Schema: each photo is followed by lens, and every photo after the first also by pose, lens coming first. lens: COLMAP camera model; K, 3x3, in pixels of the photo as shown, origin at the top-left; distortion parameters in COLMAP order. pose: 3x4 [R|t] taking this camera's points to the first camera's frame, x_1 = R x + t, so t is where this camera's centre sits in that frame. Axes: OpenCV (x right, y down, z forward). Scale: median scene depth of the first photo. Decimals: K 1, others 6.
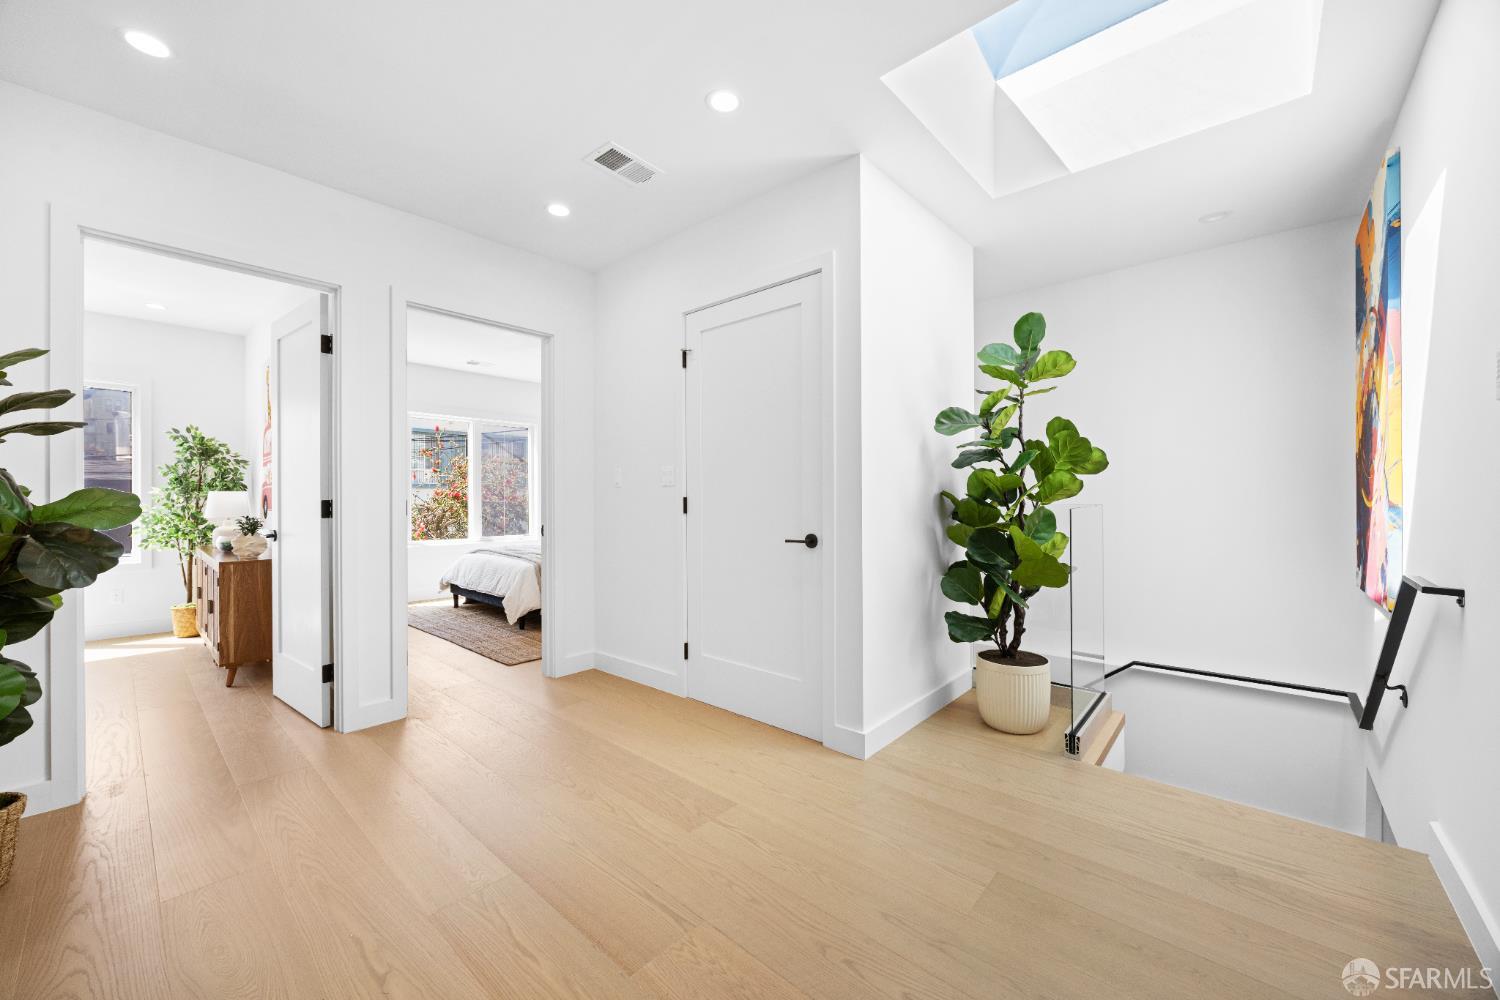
lens RADIAL K [[599.8, 0, 745.7], [0, 599.8, 501.4], [0, 0, 1]] dist [-0.001687, -0.000209]
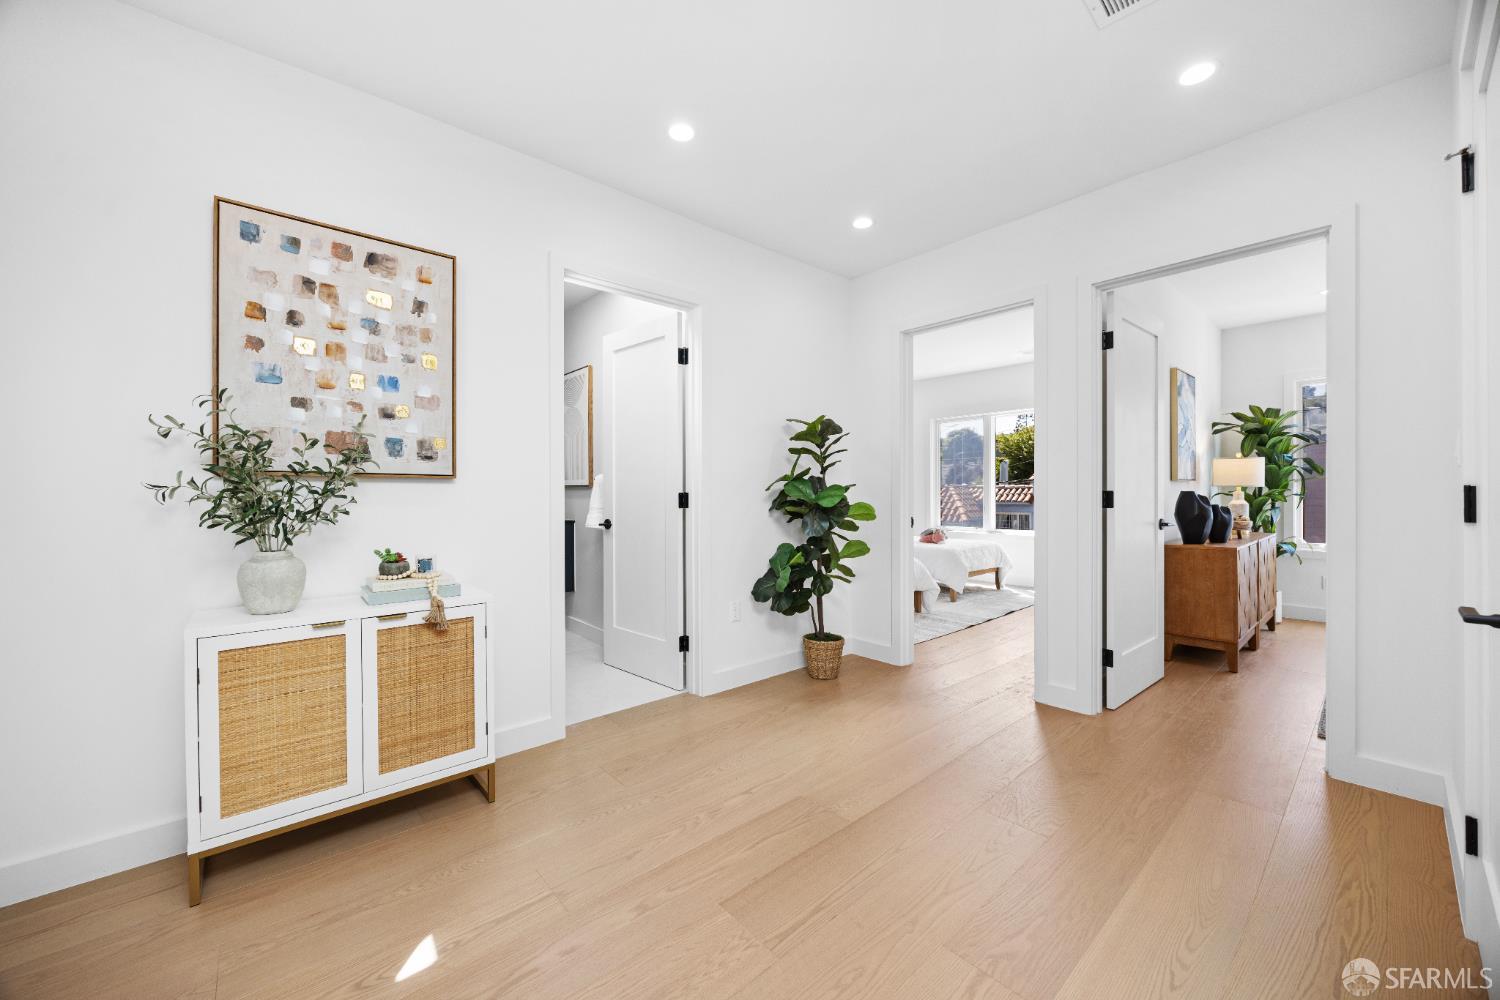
lens RADIAL K [[577.4, 0, 765.3], [0, 577.4, 498.3], [0, 0, 1]] dist [0.008846, -0.000186]
pose [[-0.154154, 0.011320, -0.987982, 0.320542], [0.012515, 0.999877, 0.009503, -0.005790], [0.987968, -0.010899, -0.154276, 0.447122]]
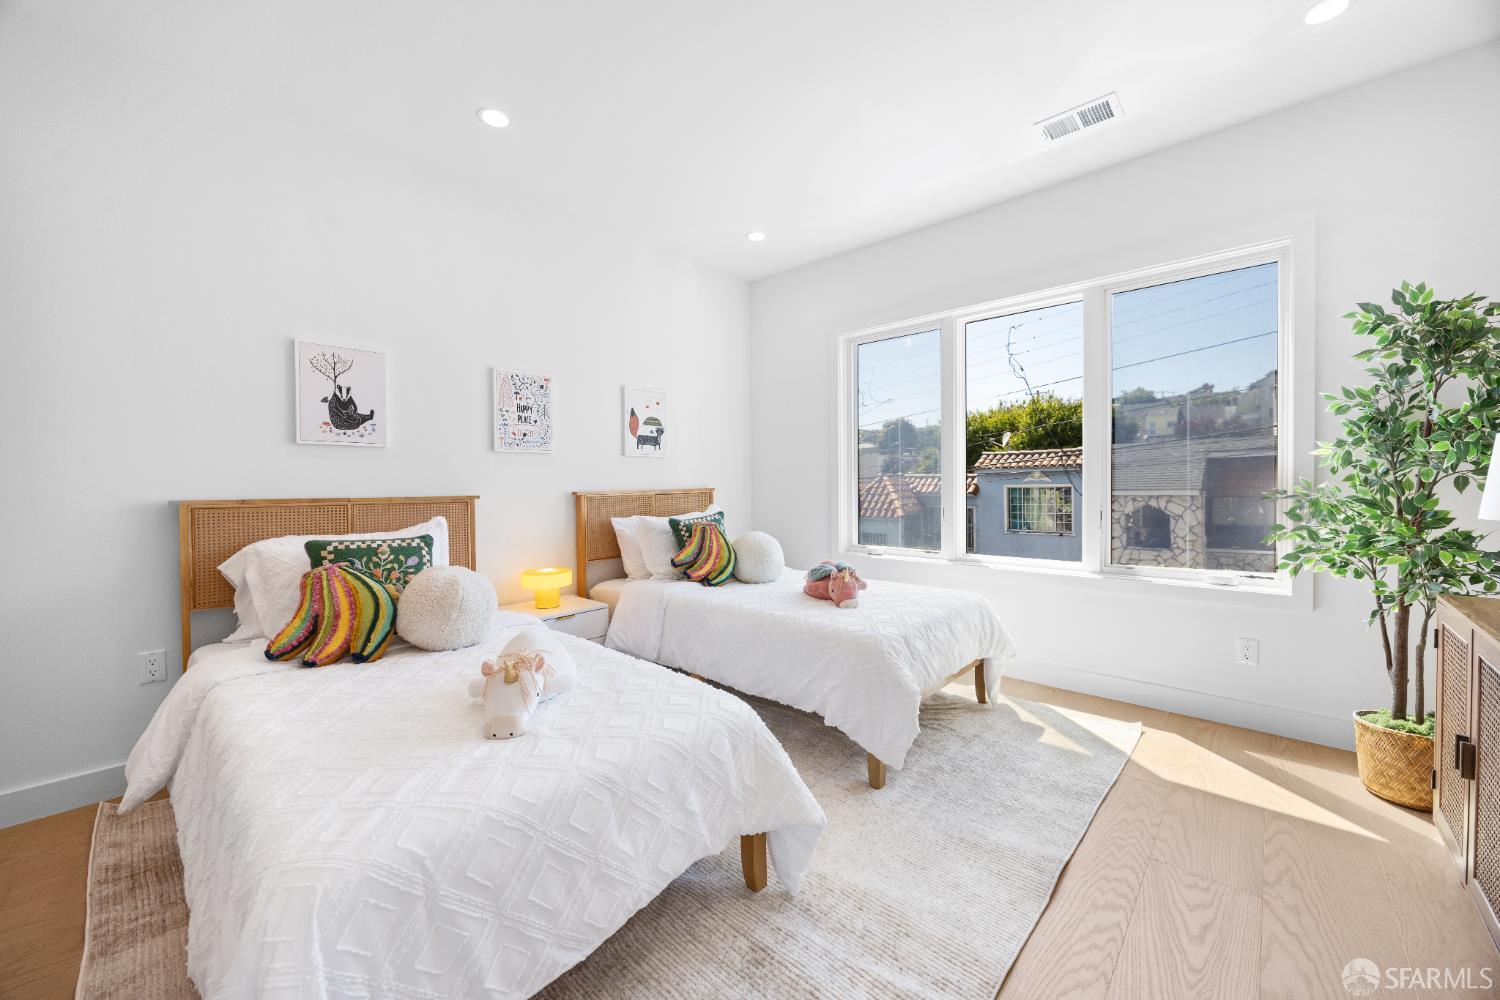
lens RADIAL K [[568.6, 0, 747.3], [0, 568.6, 495.9], [0, 0, 1]] dist [-0.002479, -0.000464]
pose [[-0.084803, 0.022421, -0.996145, -0.507185], [0.016469, 0.999642, 0.021098, 0.001843], [0.996262, -0.014617, -0.085141, 0.590418]]
